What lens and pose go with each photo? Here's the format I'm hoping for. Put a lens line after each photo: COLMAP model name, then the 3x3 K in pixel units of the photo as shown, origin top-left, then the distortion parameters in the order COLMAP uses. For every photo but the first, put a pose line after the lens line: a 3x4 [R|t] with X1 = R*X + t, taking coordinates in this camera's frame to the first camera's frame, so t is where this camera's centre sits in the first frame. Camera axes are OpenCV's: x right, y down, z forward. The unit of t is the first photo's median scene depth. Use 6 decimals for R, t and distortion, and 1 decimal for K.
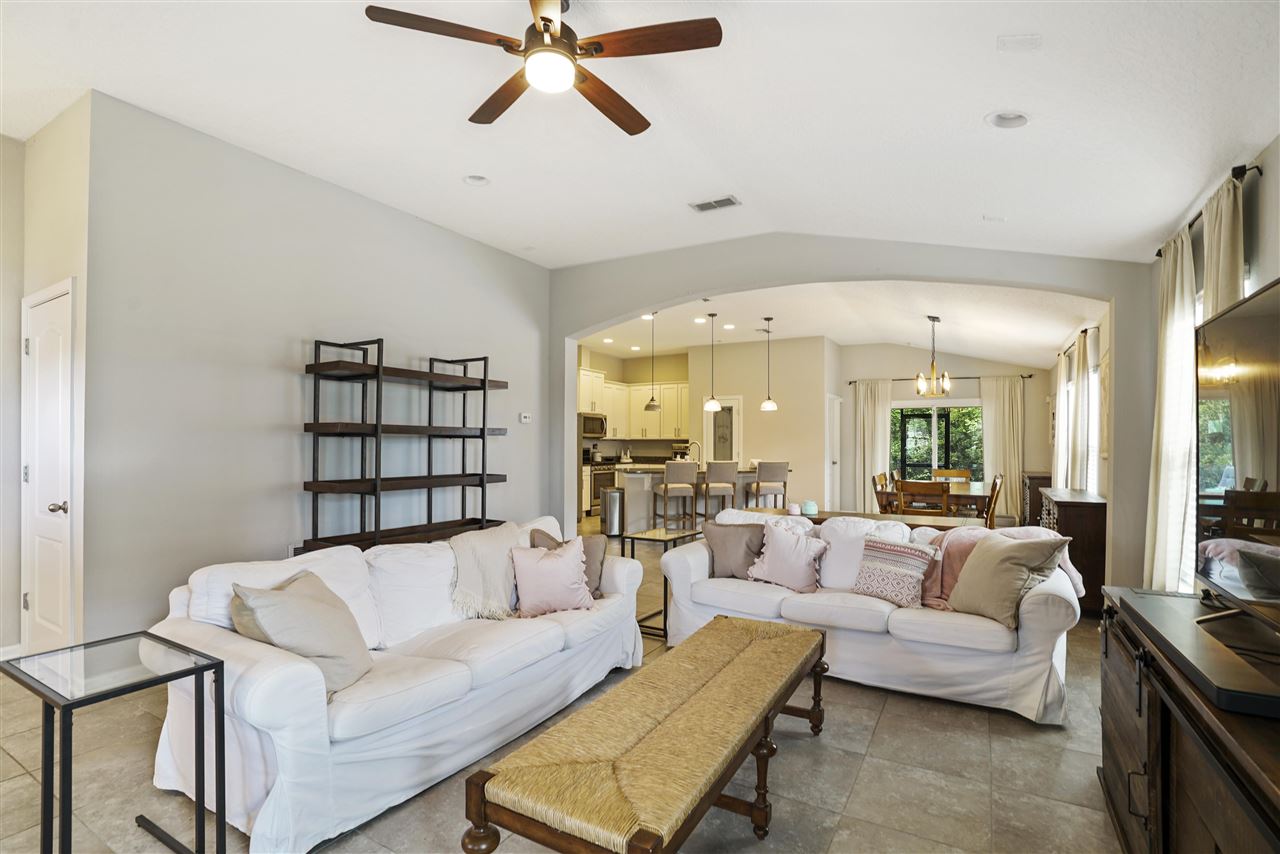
lens RADIAL K [[598.2, 0, 647.1], [0, 598.2, 434.6], [0, 0, 1]] dist [-0.000860, -0.000103]
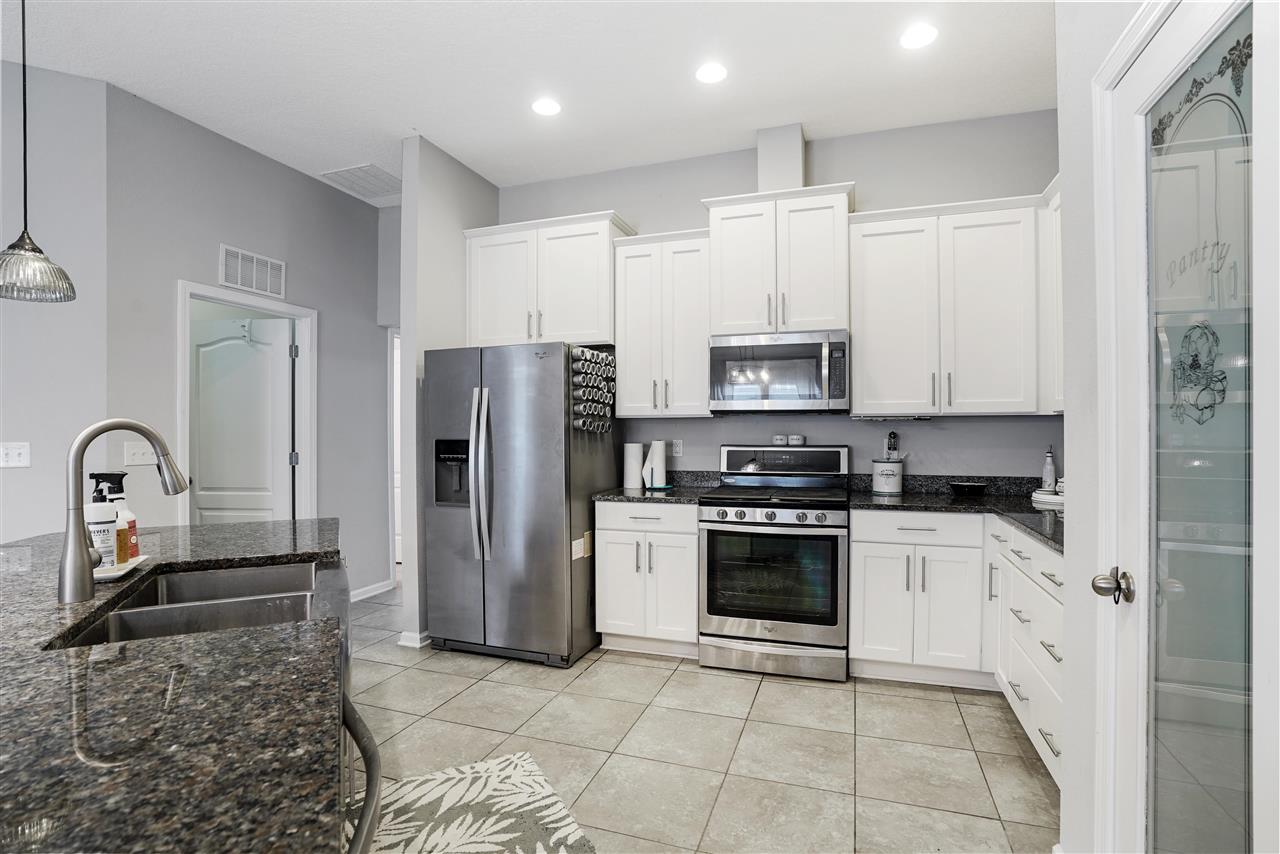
lens RADIAL K [[615.9, 0, 635.9], [0, 615.9, 429.0], [0, 0, 1]] dist [-0.034391, 0.000143]
pose [[0.186998, -0.004389, -0.982351, 0.195039], [0.016104, 0.999869, -0.001402, 0.012628], [0.982228, -0.015557, 0.187044, 0.828341]]
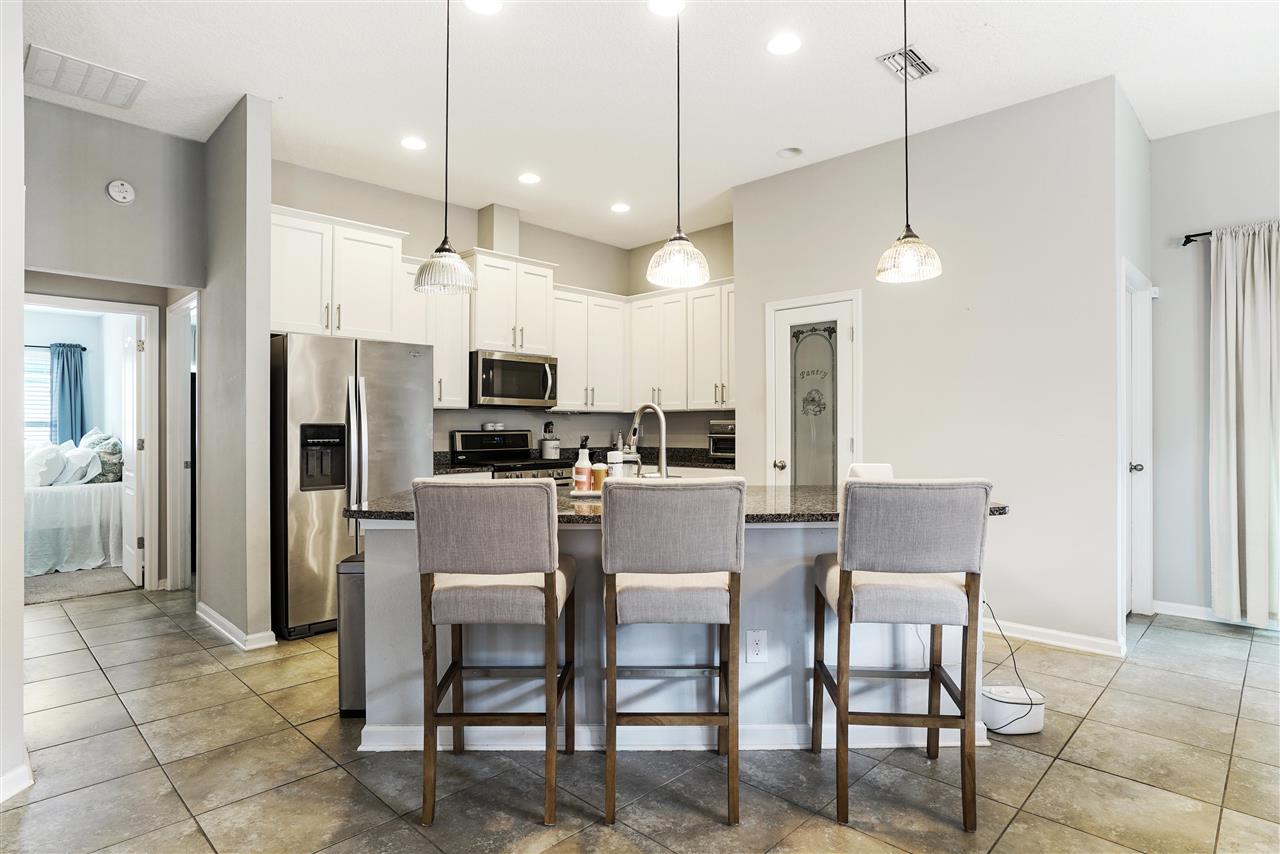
lens RADIAL K [[680.8, 0, 640.0], [0, 680.8, 427.0], [0, 0, 1]] dist [-0.003968, -0.000595]
pose [[0.968298, -0.004851, -0.249751, 0.120483], [0.007959, 0.999903, 0.011436, 0.014624], [0.249671, -0.013061, 0.968243, 0.501433]]
